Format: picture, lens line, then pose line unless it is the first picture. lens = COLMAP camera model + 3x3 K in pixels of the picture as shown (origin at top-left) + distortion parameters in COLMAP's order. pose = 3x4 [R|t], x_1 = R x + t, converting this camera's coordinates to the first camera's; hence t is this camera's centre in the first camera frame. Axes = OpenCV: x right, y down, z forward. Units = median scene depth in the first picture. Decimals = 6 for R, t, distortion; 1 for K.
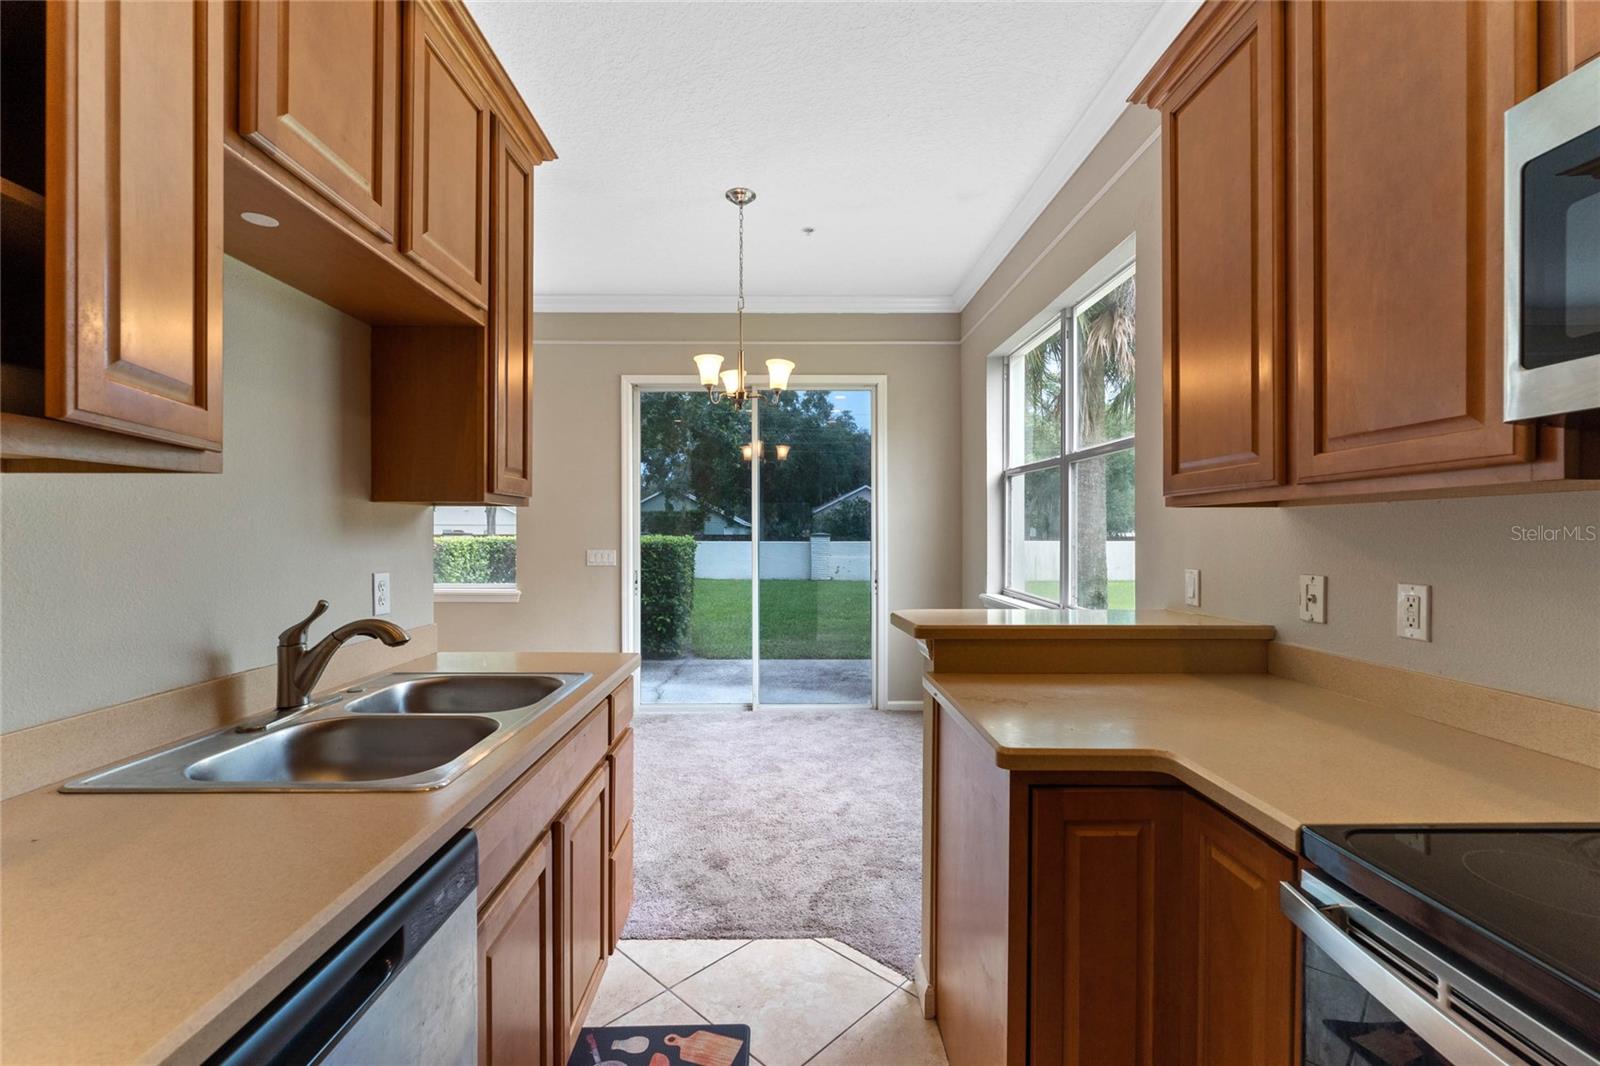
lens RADIAL K [[685.1, 0, 789.5], [0, 685.1, 533.9], [0, 0, 1]] dist [-0.001266, -0.000015]
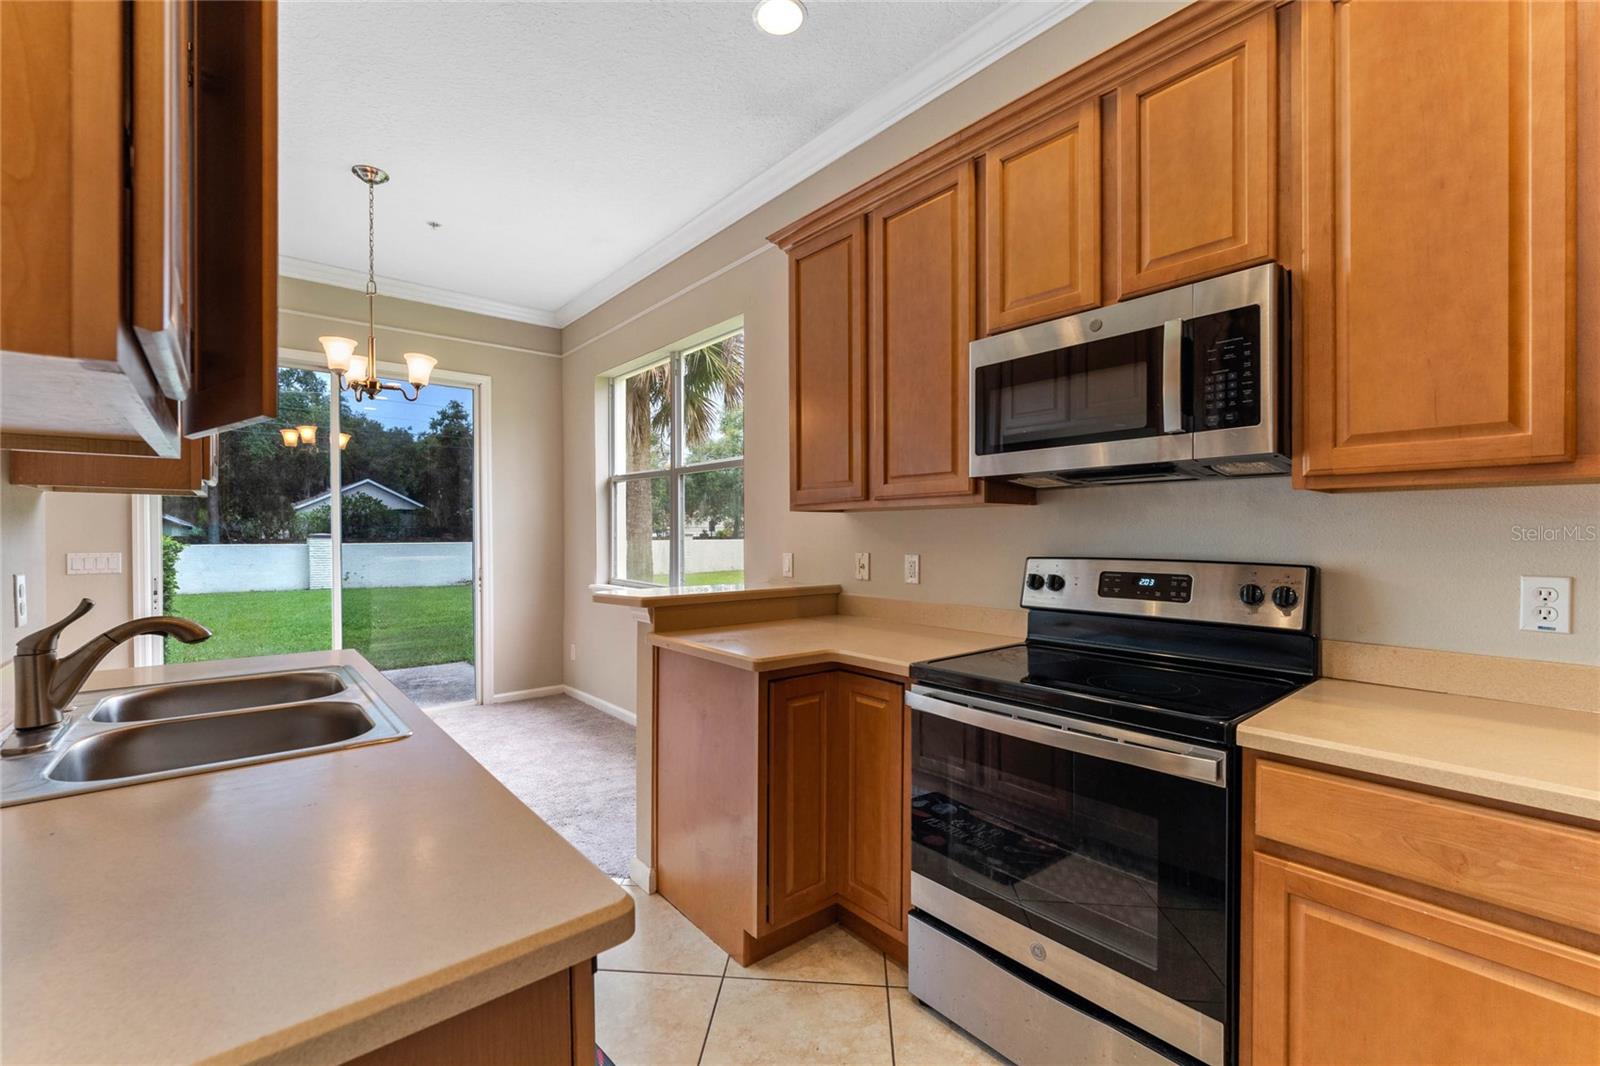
lens RADIAL K [[675.0, 0, 793.8], [0, 675.0, 535.3], [0, 0, 1]] dist [0.000410, 0.000047]
pose [[0.771583, -0.002399, 0.636124, -0.408195], [0.002223, 0.999997, 0.001076, 0.013549], [-0.636125, 0.000584, 0.771586, -0.179730]]
